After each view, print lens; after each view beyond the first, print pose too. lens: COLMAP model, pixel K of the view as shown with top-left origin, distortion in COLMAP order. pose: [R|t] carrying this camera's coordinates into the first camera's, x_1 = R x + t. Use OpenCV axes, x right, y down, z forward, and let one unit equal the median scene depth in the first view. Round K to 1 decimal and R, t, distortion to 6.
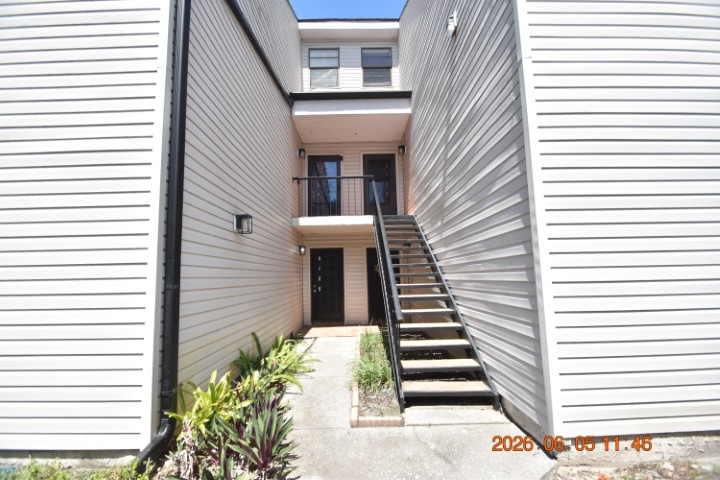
lens RADIAL K [[313.7, 0, 359.6], [0, 313.7, 241.5], [0, 0, 1]] dist [0.001205, -0.008395]
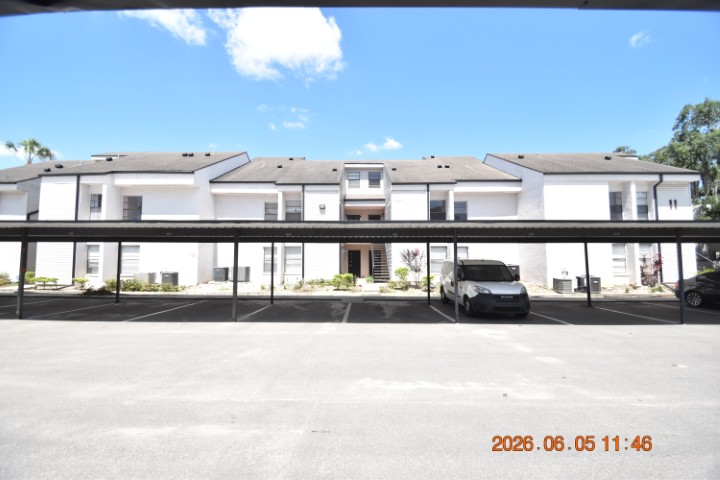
lens RADIAL K [[313.7, 0, 359.1], [0, 313.7, 241.1], [0, 0, 1]] dist [0.001205, -0.008395]
pose [[0.999469, 0.020302, -0.025494, 0.005331], [-0.019187, 0.998882, 0.043214, -0.166109], [0.026343, -0.042702, 0.998740, -1.605940]]
